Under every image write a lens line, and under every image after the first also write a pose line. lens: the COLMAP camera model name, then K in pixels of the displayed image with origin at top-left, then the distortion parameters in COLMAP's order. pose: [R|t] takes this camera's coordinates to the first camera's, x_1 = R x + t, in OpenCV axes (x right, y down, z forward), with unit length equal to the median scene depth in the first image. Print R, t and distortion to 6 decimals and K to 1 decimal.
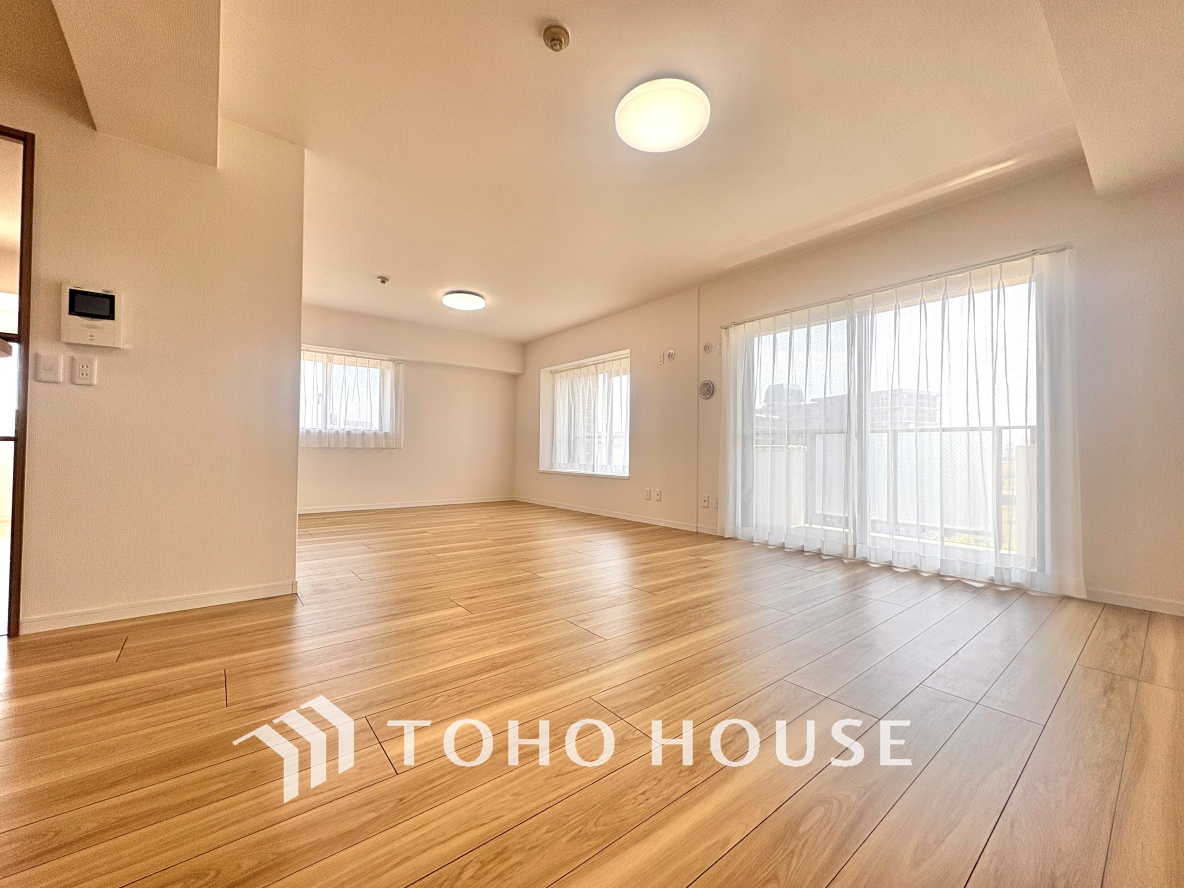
lens RADIAL K [[472.0, 0, 592.5], [0, 472.0, 446.4], [0, 0, 1]] dist [-0.002397, 0.001216]
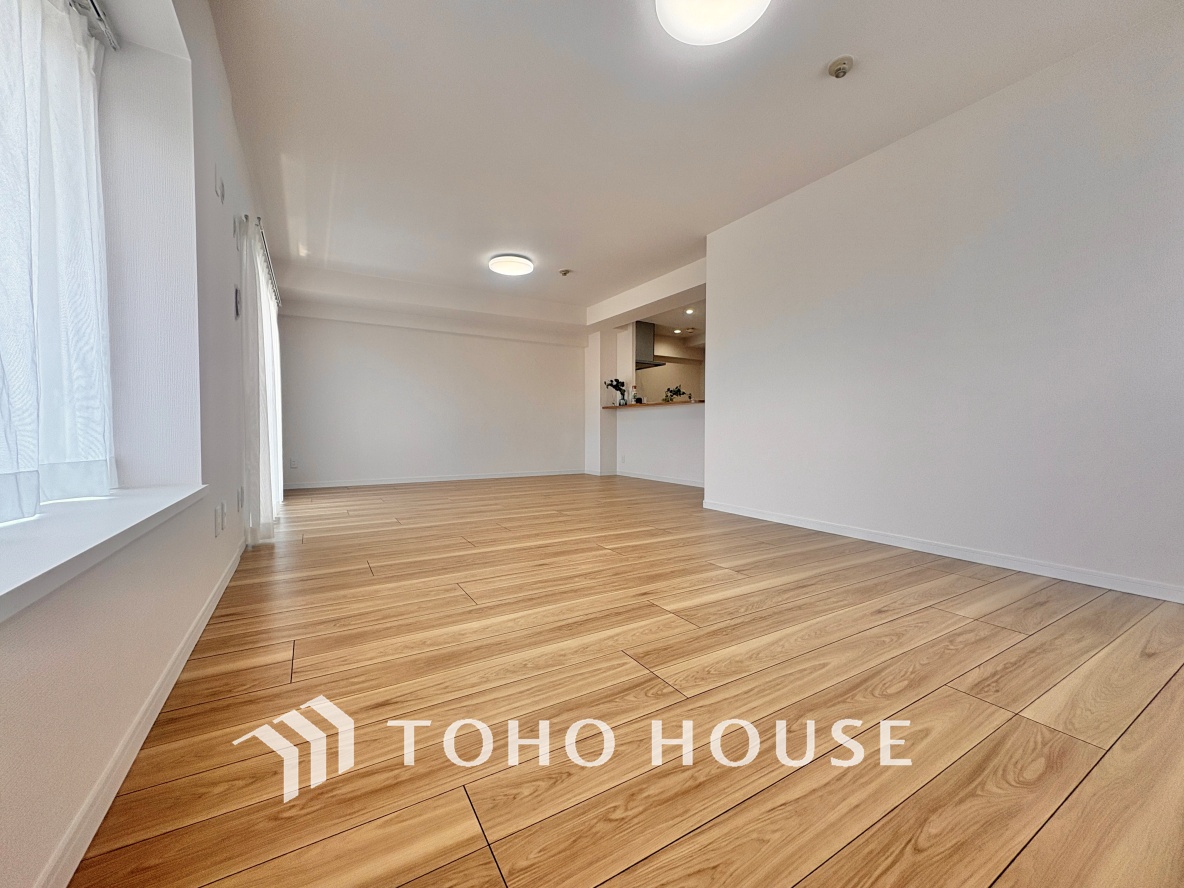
lens RADIAL K [[472.0, 0, 592.8], [0, 472.0, 444.1], [0, 0, 1]] dist [-0.002397, 0.001216]
pose [[-0.990068, -0.017556, 0.139488, -0.263871], [-0.014810, 0.999676, 0.020702, 0.032166], [-0.139806, 0.018431, -0.990007, 1.524826]]
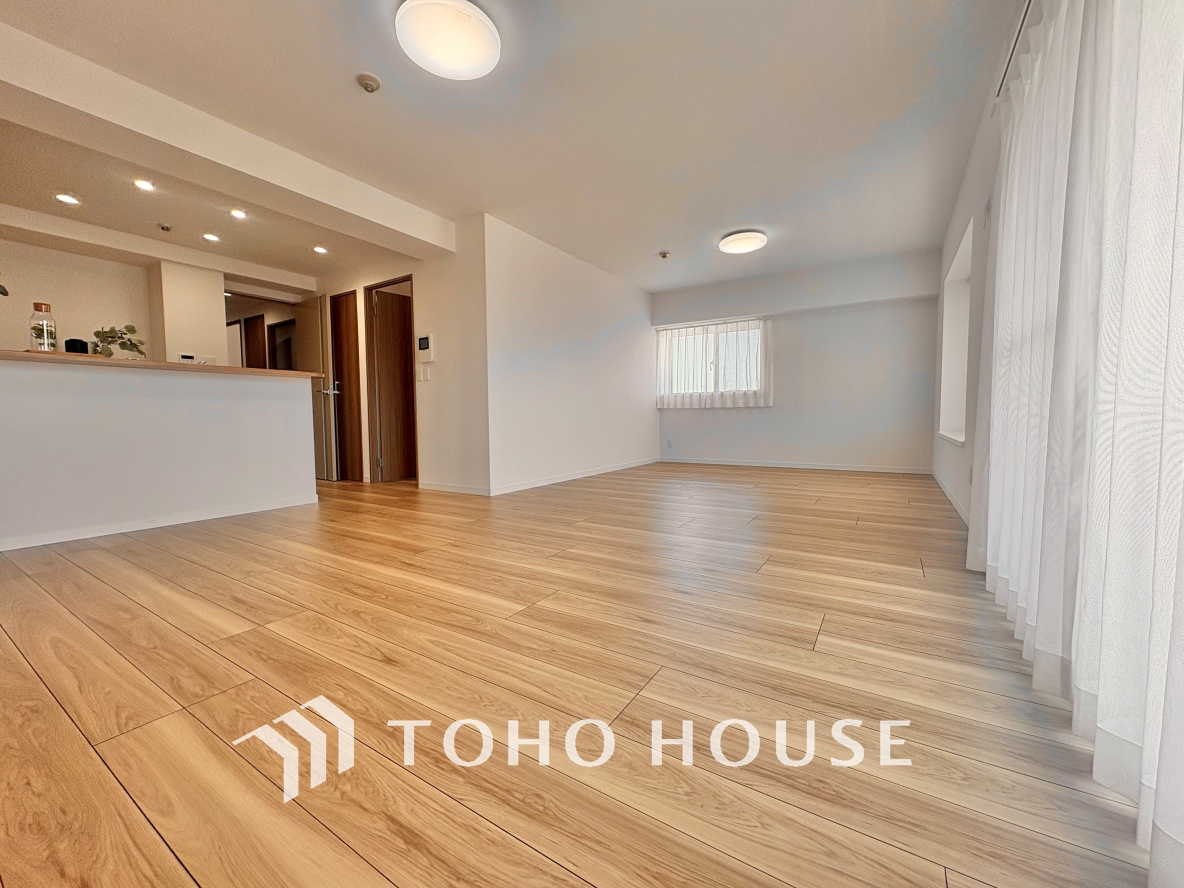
lens RADIAL K [[472.0, 0, 591.1], [0, 472.0, 445.8], [0, 0, 1]] dist [-0.002397, 0.001216]
pose [[0.321204, 0.044535, -0.945962, 0.571634], [0.023657, 0.998205, 0.055027, 0.031136], [0.946715, -0.040053, 0.319574, 0.460451]]
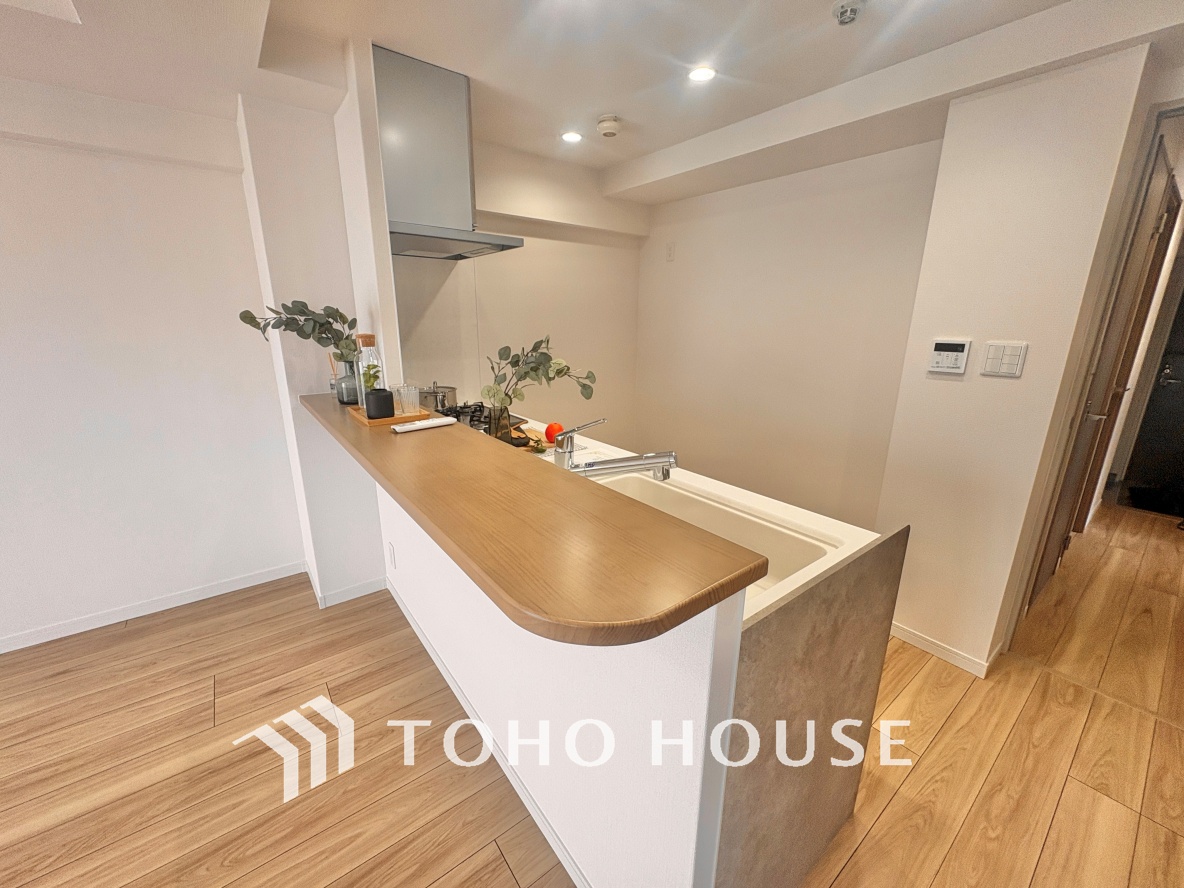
lens RADIAL K [[472.0, 0, 590.7], [0, 472.0, 445.8], [0, 0, 1]] dist [-0.002397, 0.001216]
pose [[-0.999579, -0.026916, 0.010860, -0.362120], [-0.023432, 0.969158, 0.245324, -0.132189], [-0.017128, 0.244966, -0.969380, 0.392023]]
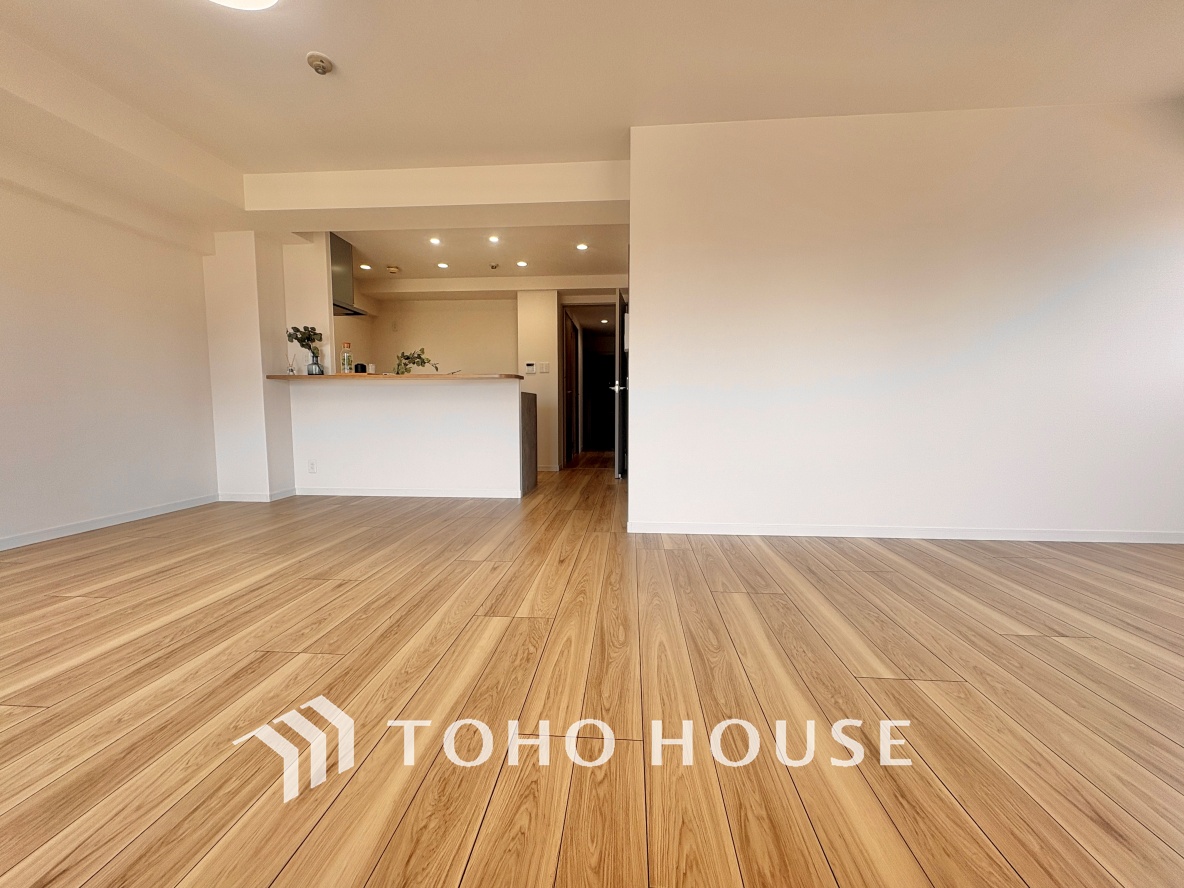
lens RADIAL K [[472.0, 0, 591.9], [0, 472.0, 444.0], [0, 0, 1]] dist [-0.002397, 0.001216]
pose [[-0.687722, 0.045481, -0.724548, 0.148827], [0.001547, 0.998125, 0.061186, 0.012298], [0.725972, 0.040958, -0.686503, 0.971569]]
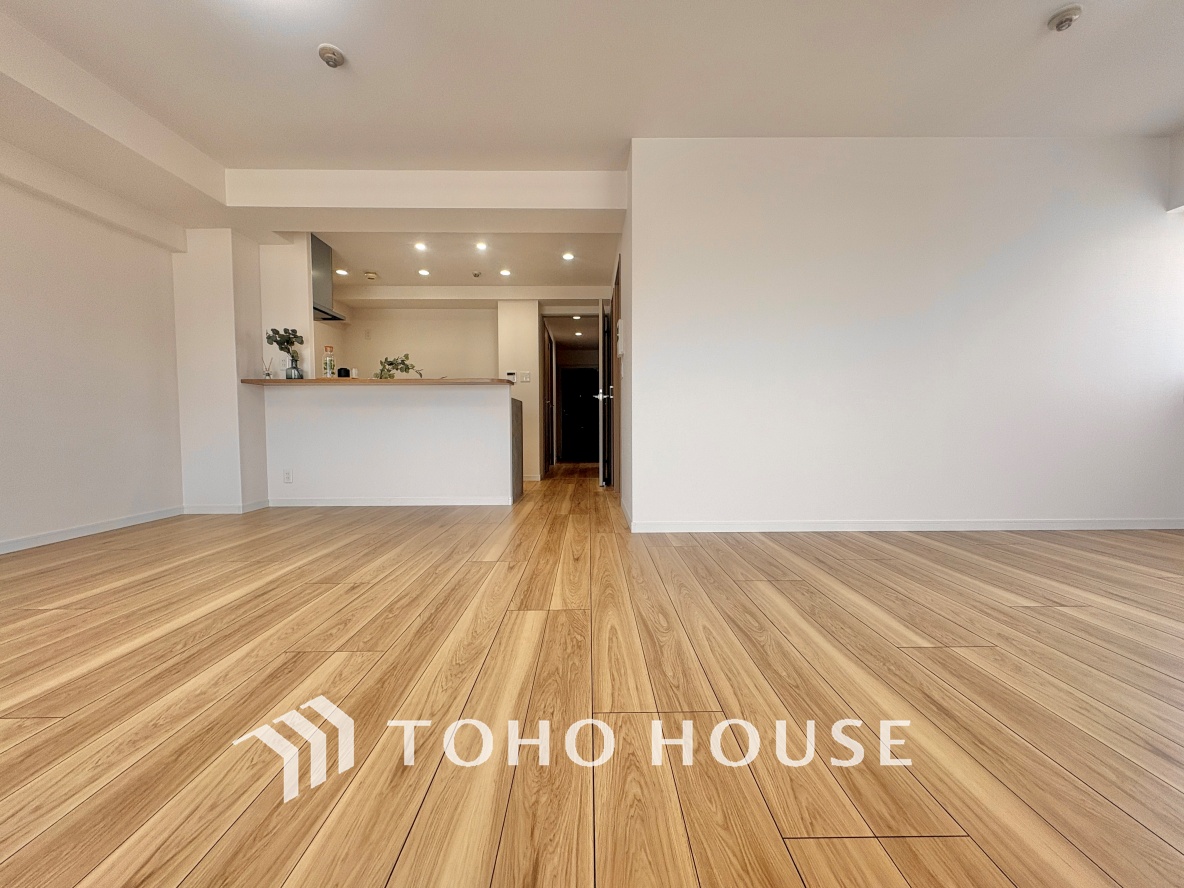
lens RADIAL K [[472.0, 0, 591.8], [0, 472.0, 443.6], [0, 0, 1]] dist [-0.002397, 0.001216]
pose [[-0.620913, 0.022929, -0.783544, 0.192981], [0.006505, 0.999688, 0.024099, 0.034624], [0.783853, 0.009866, -0.620868, 0.926987]]
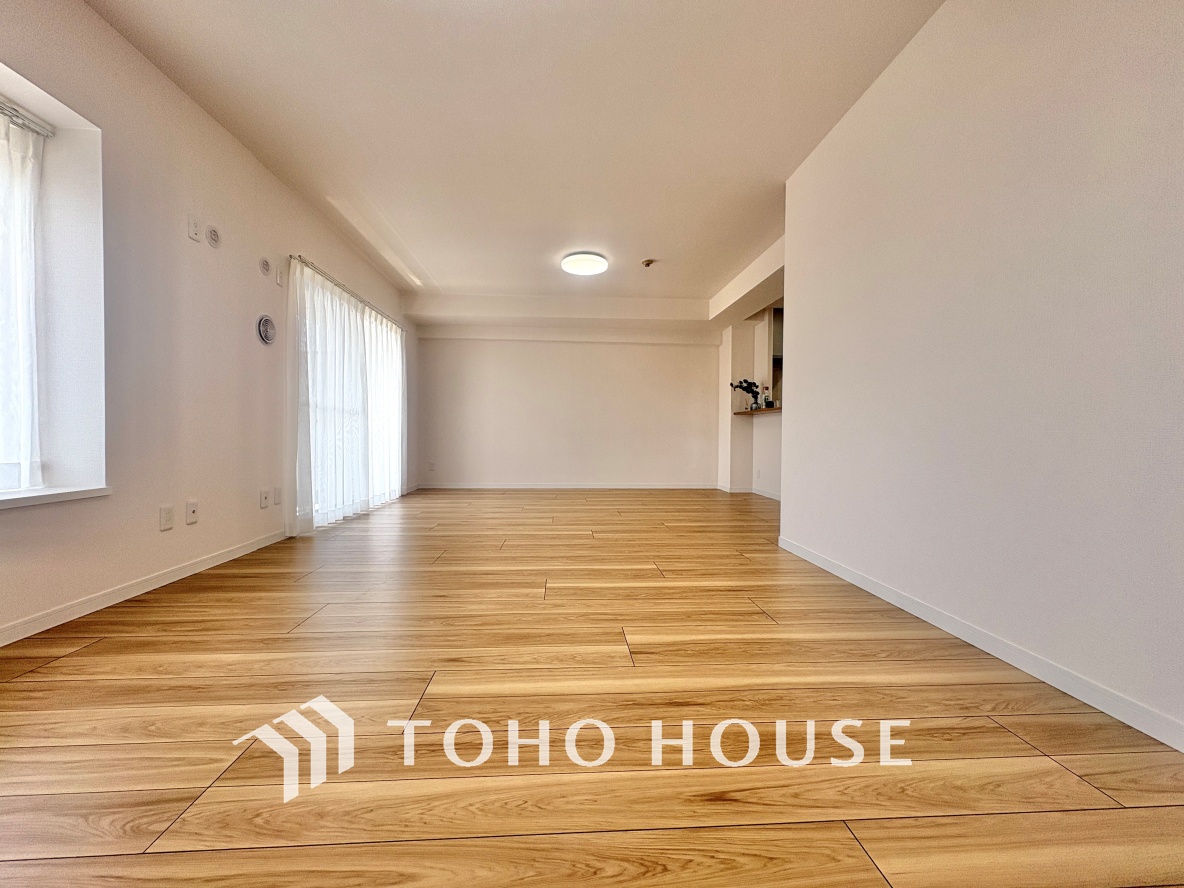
lens RADIAL K [[472.0, 0, 592.5], [0, 472.0, 442.4], [0, 0, 1]] dist [-0.002397, 0.001216]
pose [[-0.818782, -0.027029, 0.573467, -0.524967], [-0.024237, 0.999628, 0.012510, 0.018827], [-0.573592, -0.003656, -0.819133, 1.300315]]
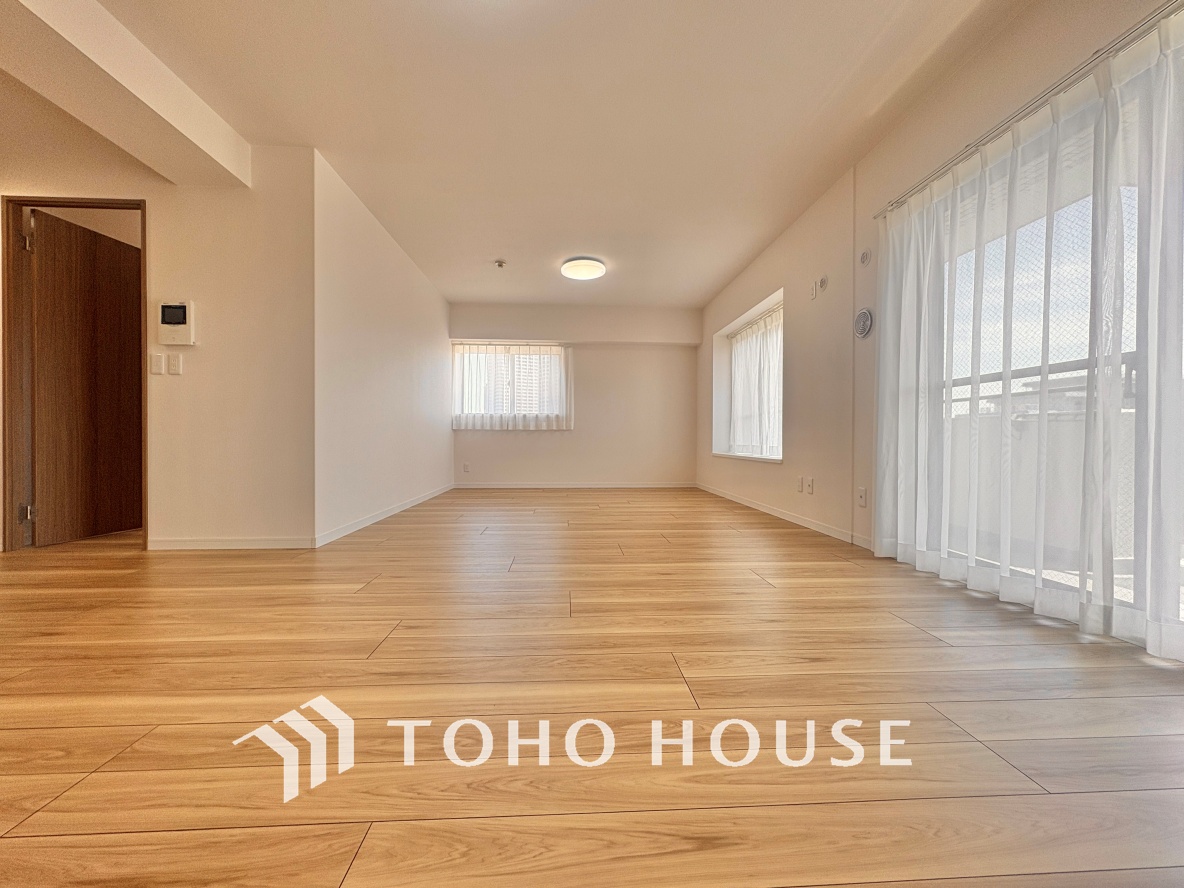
lens RADIAL K [[472.0, 0, 592.4], [0, 472.0, 447.9], [0, 0, 1]] dist [-0.002397, 0.001216]
pose [[0.813079, 0.001386, -0.582152, 0.320159], [0.012558, 0.999723, 0.019920, 0.031718], [0.582018, -0.023507, 0.812836, 0.267164]]
